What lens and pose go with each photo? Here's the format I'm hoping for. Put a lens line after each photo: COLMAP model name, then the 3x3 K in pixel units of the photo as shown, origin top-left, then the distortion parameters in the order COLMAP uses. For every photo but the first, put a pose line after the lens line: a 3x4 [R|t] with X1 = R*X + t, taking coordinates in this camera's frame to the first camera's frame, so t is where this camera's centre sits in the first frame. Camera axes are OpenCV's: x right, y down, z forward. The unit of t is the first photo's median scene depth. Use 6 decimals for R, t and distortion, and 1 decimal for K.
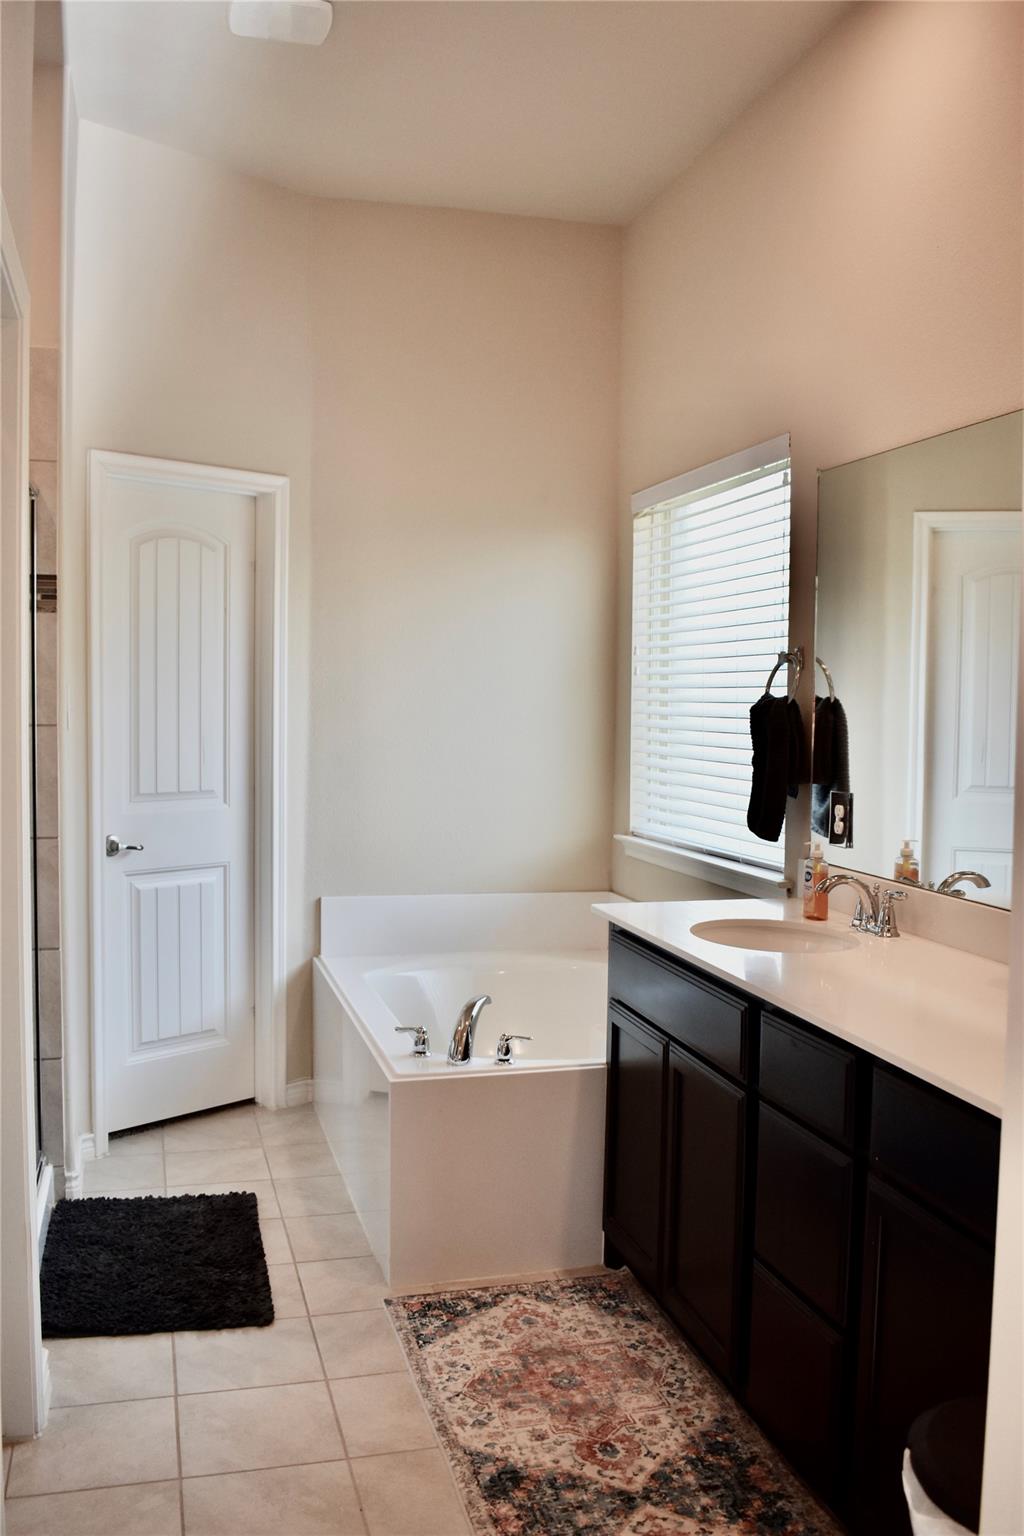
lens RADIAL K [[1397.7, 0, 512.0], [0, 1397.7, 768.0], [0, 0, 1]] dist [0.000988, 0.000219]
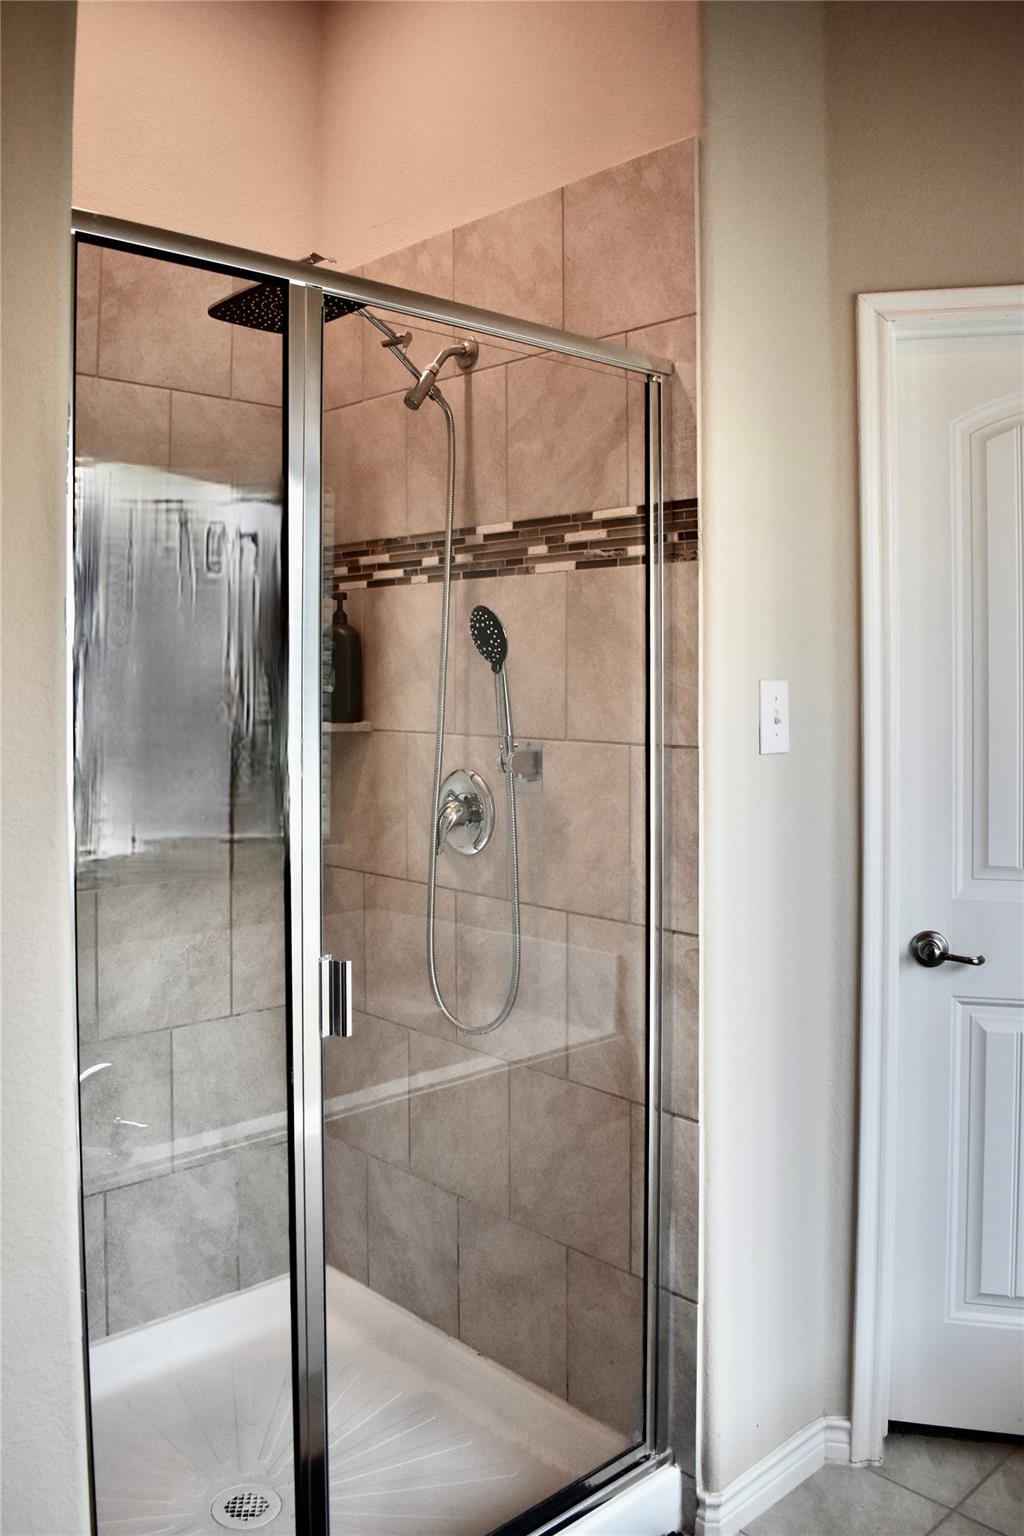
lens RADIAL K [[1244.0, 0, 511.4], [0, 1244.0, 696.9], [0, 0, 1]] dist [-0.041190, -0.001202]
pose [[0.476011, 0.002273, -0.879437, 0.094786], [-0.043619, 0.998827, -0.021028, -0.033935], [0.878357, 0.048369, 0.475551, 0.607716]]
